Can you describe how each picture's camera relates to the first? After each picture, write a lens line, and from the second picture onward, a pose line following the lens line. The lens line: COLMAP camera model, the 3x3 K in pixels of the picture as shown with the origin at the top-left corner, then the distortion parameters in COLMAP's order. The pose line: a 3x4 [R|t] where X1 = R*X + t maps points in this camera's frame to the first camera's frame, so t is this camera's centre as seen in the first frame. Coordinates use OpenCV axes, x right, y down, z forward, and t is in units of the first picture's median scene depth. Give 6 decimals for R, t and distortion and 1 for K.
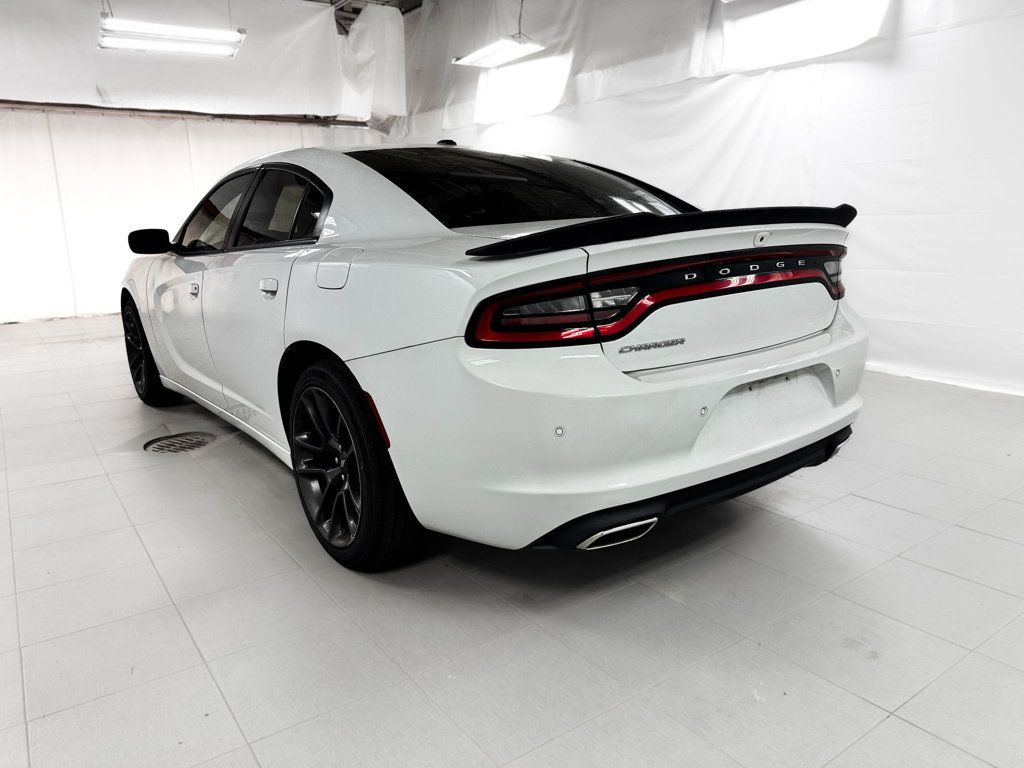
lens RADIAL K [[737.5, 0, 512.0], [0, 737.5, 384.0], [0, 0, 1]] dist [0.045585, -0.051713]
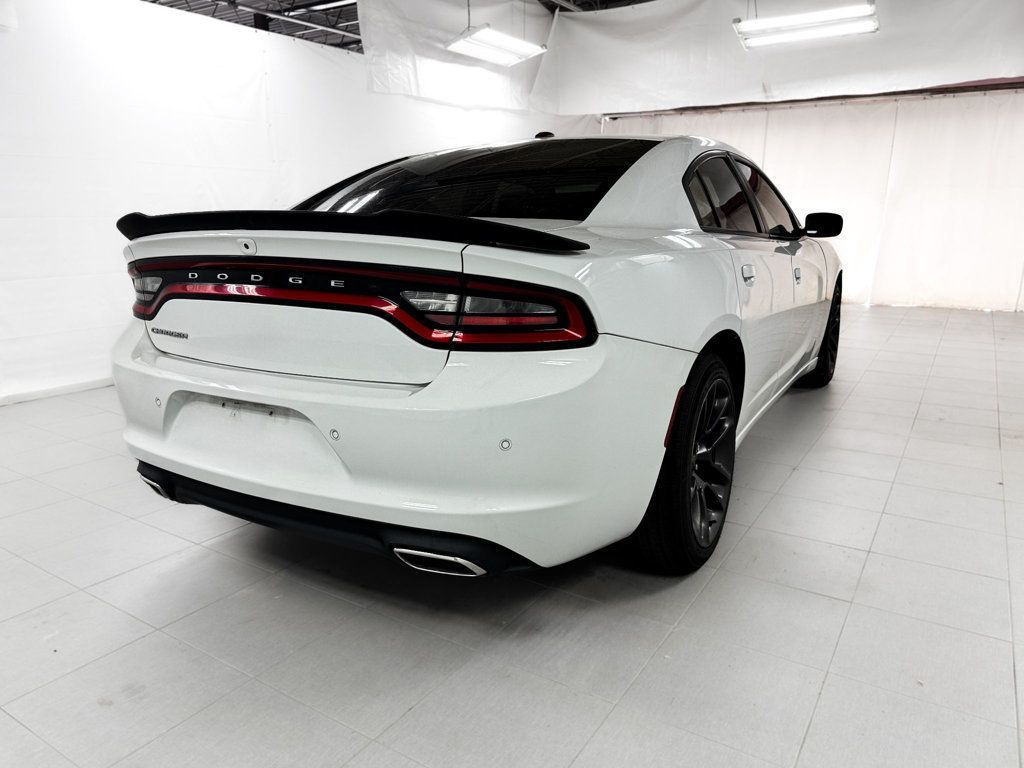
lens RADIAL K [[737.5, 0, 512.0], [0, 737.5, 384.0], [0, 0, 1]] dist [0.045585, -0.051713]
pose [[0.375426, 0.234331, -0.896741, 0.452118], [-0.214739, 0.963178, 0.161790, -0.086939], [0.901633, 0.131826, 0.411922, 0.329467]]
